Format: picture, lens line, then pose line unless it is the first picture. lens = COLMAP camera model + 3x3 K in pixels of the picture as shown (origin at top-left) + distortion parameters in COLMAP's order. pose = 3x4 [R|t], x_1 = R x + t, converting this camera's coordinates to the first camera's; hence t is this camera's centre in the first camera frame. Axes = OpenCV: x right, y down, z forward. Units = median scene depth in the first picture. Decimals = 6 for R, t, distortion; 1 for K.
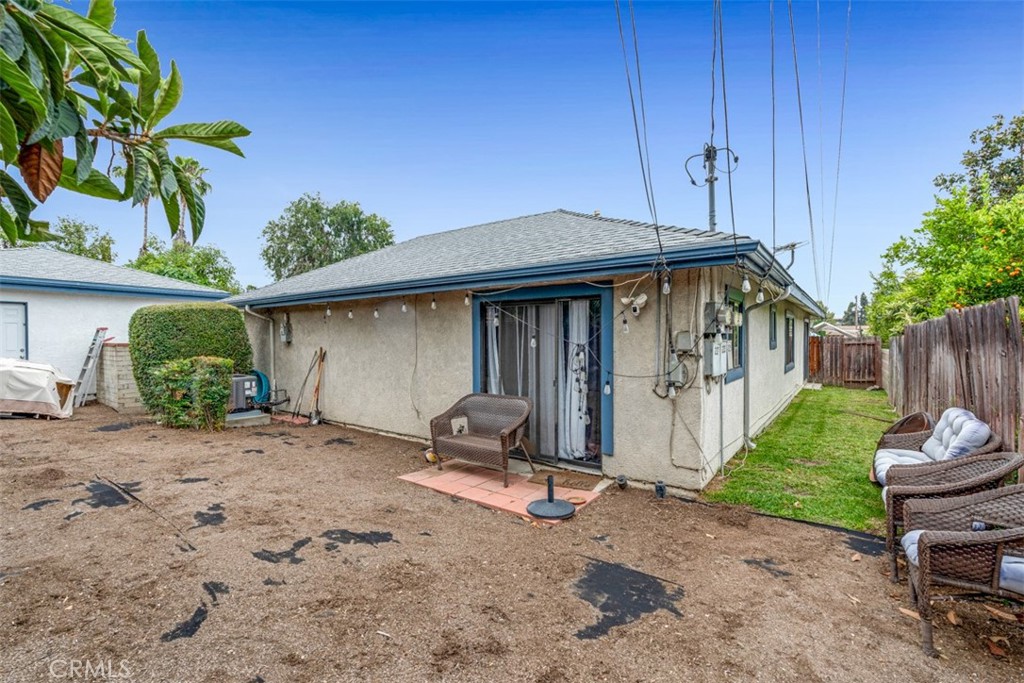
lens RADIAL K [[451.6, 0, 512.4], [0, 451.6, 338.6], [0, 0, 1]] dist [-0.003998, -0.000165]
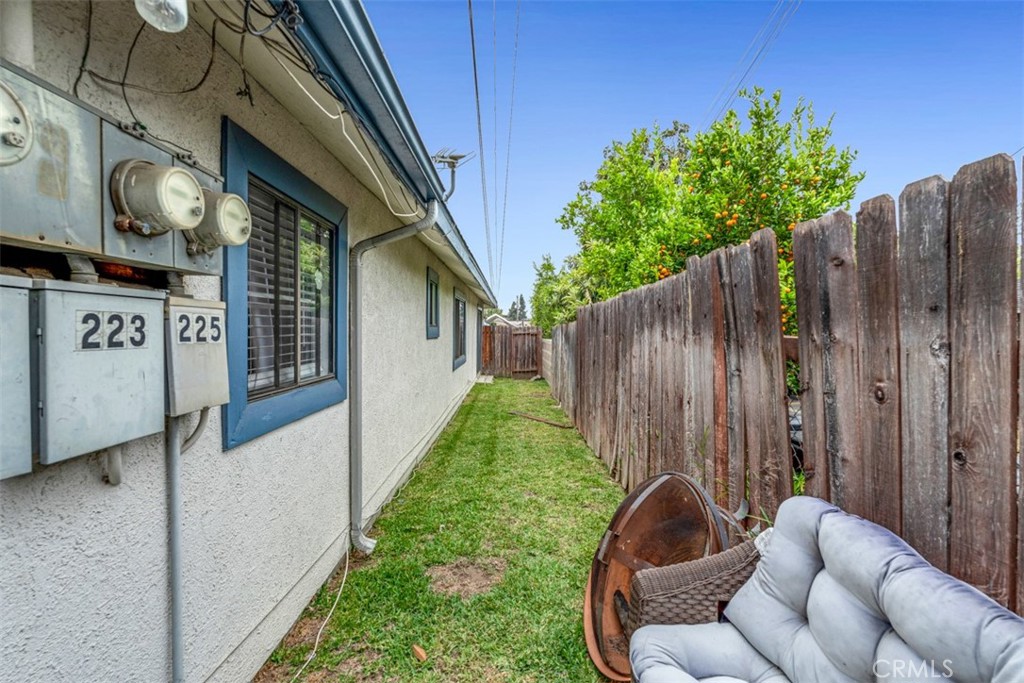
lens RADIAL K [[451.6, 0, 512.4], [0, 451.6, 338.6], [0, 0, 1]] dist [-0.003998, -0.000165]
pose [[0.800466, -0.004506, 0.599361, 0.182247], [-0.006125, 0.999858, 0.015697, 0.008177], [-0.599347, -0.016236, 0.800325, 0.264504]]
